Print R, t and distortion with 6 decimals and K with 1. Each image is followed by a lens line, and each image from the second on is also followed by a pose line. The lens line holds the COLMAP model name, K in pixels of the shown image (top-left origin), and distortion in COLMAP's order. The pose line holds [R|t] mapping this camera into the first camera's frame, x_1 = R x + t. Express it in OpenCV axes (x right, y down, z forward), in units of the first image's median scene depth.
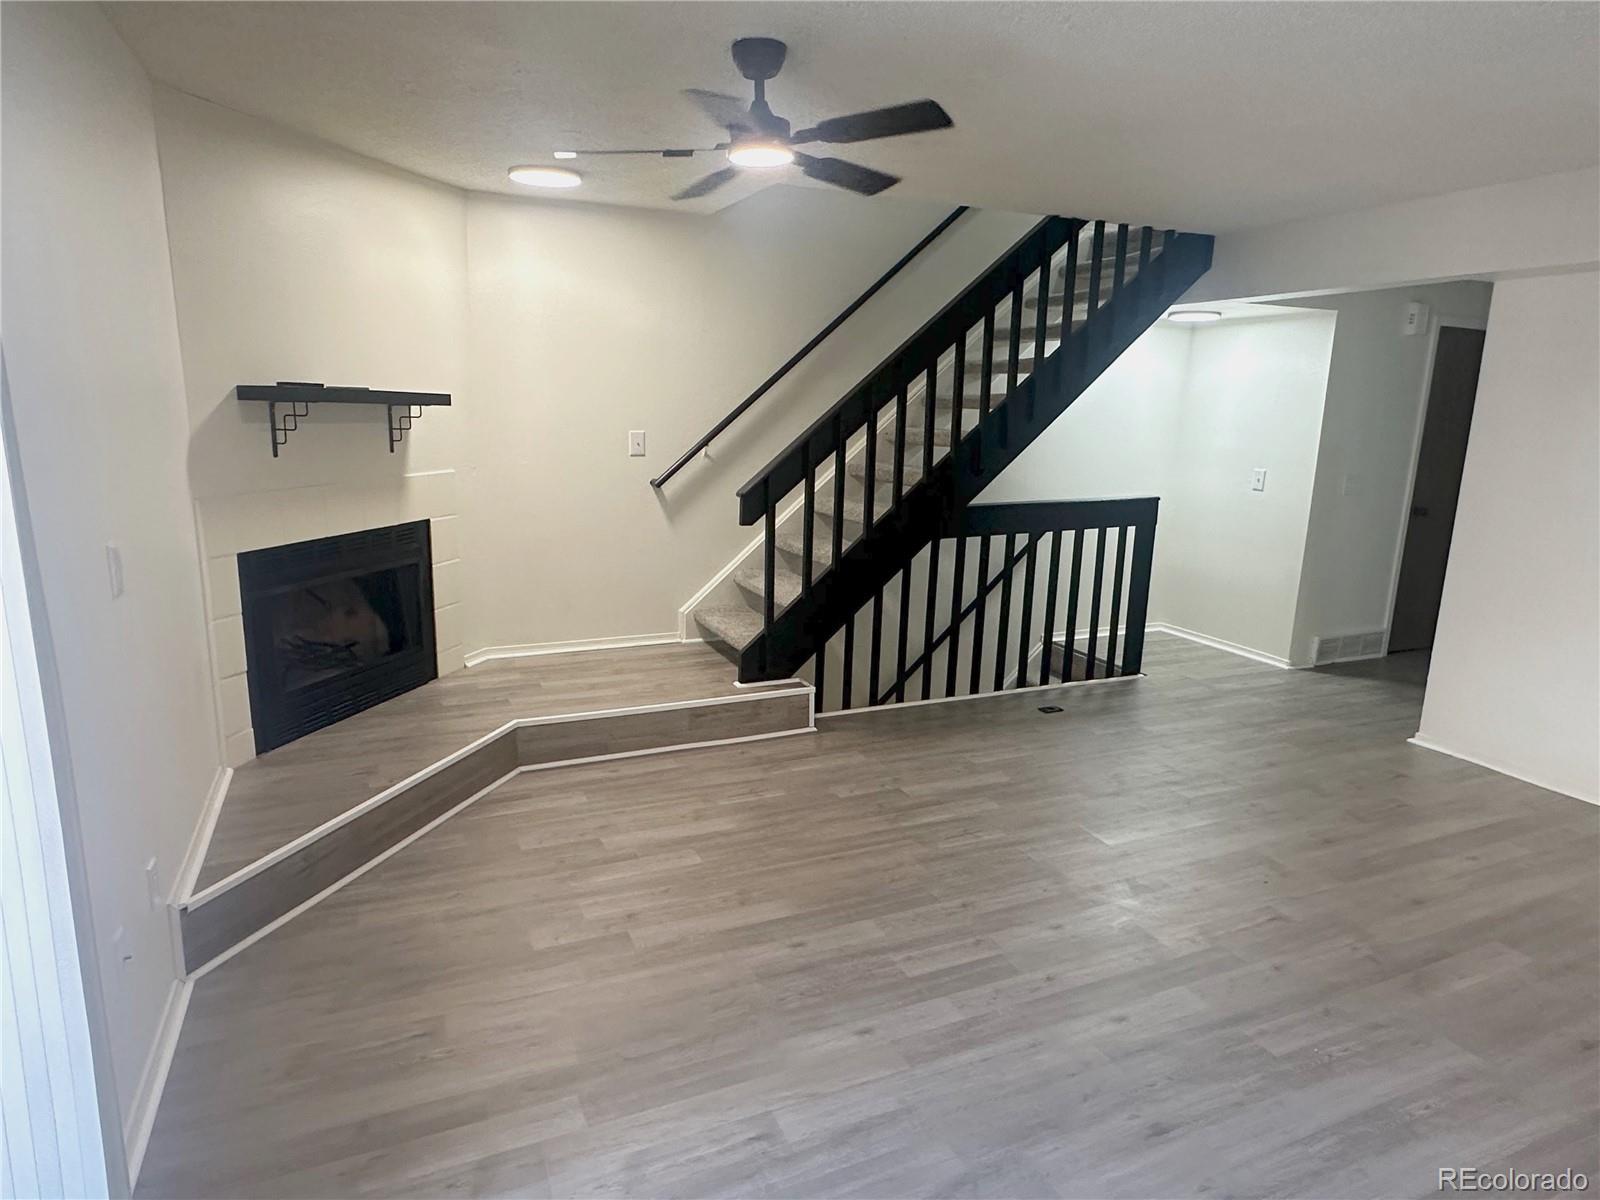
lens RADIAL K [[932.8, 0, 794.0], [0, 932.8, 602.3], [0, 0, 1]] dist [-0.001270, -0.001905]
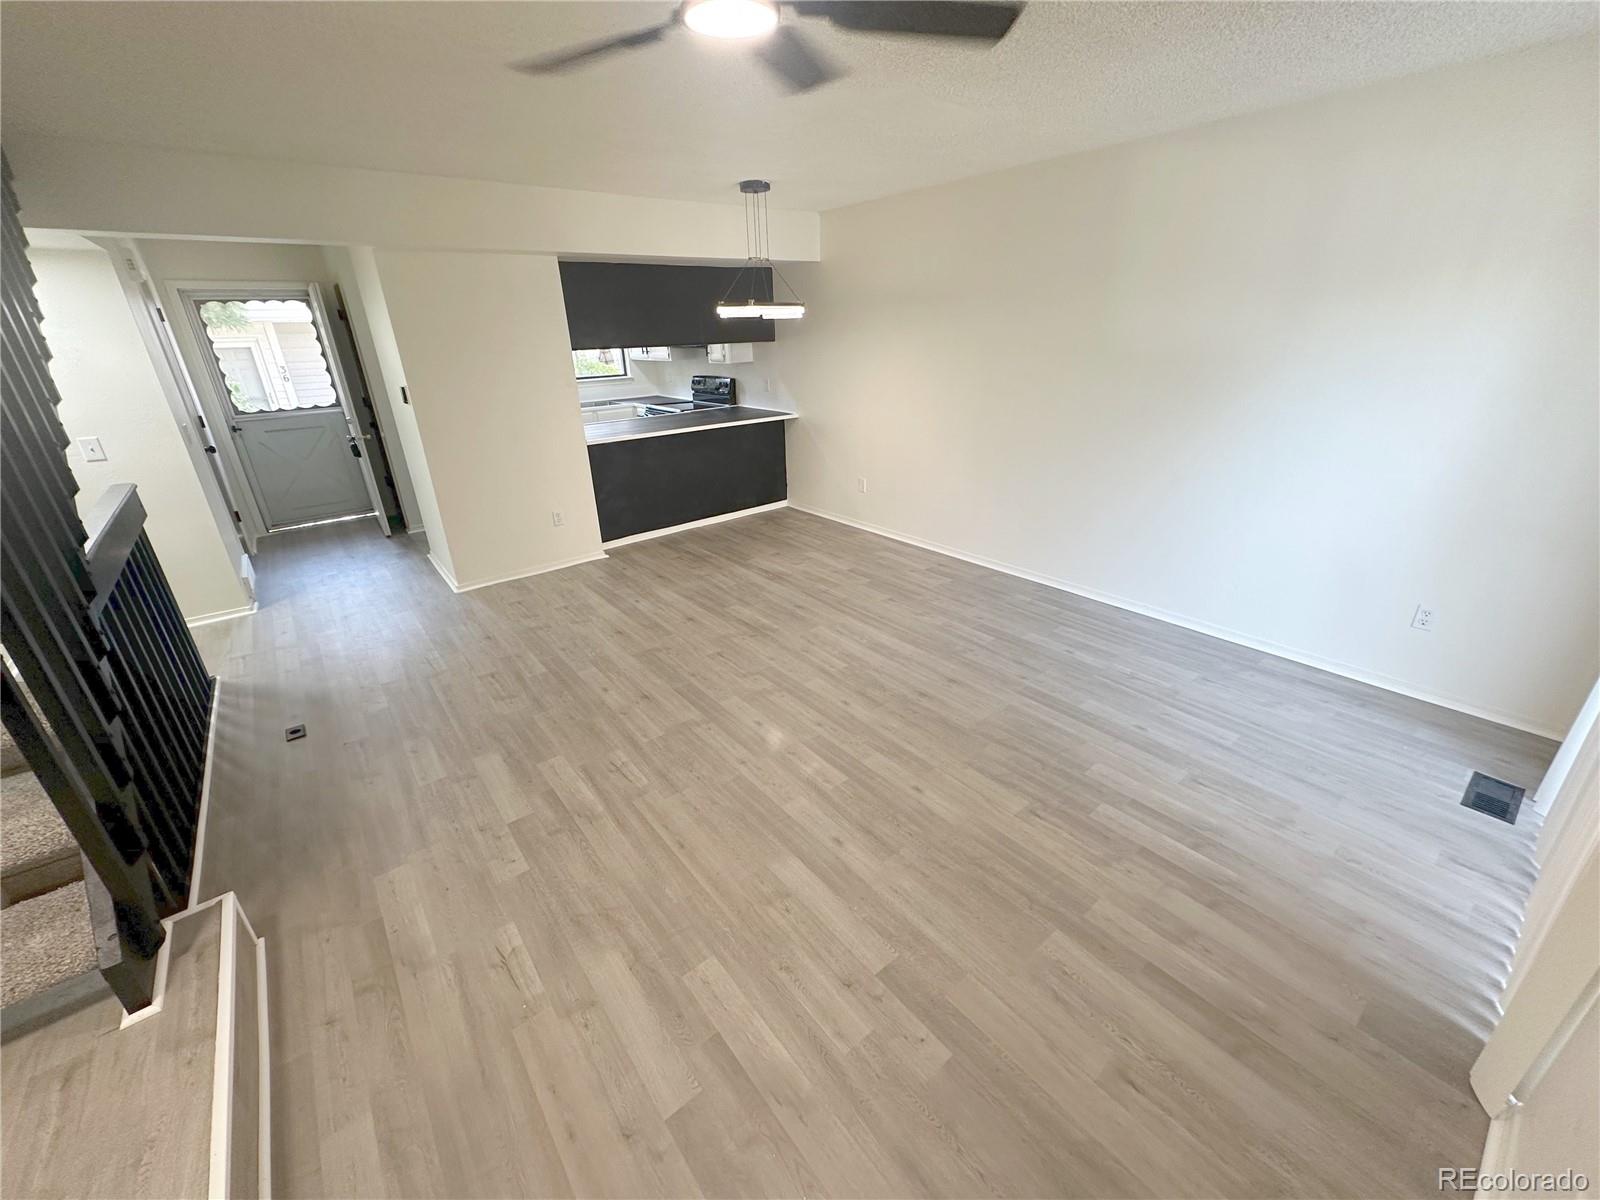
lens RADIAL K [[636.0, 0, 799.6], [0, 636.0, 598.1], [0, 0, 1]] dist [-0.005236, 0.001509]
pose [[-0.256680, -0.395377, 0.881926, -0.401431], [0.224032, 0.863305, 0.452232, -0.196428], [-0.940173, 0.313659, -0.133016, 0.729041]]
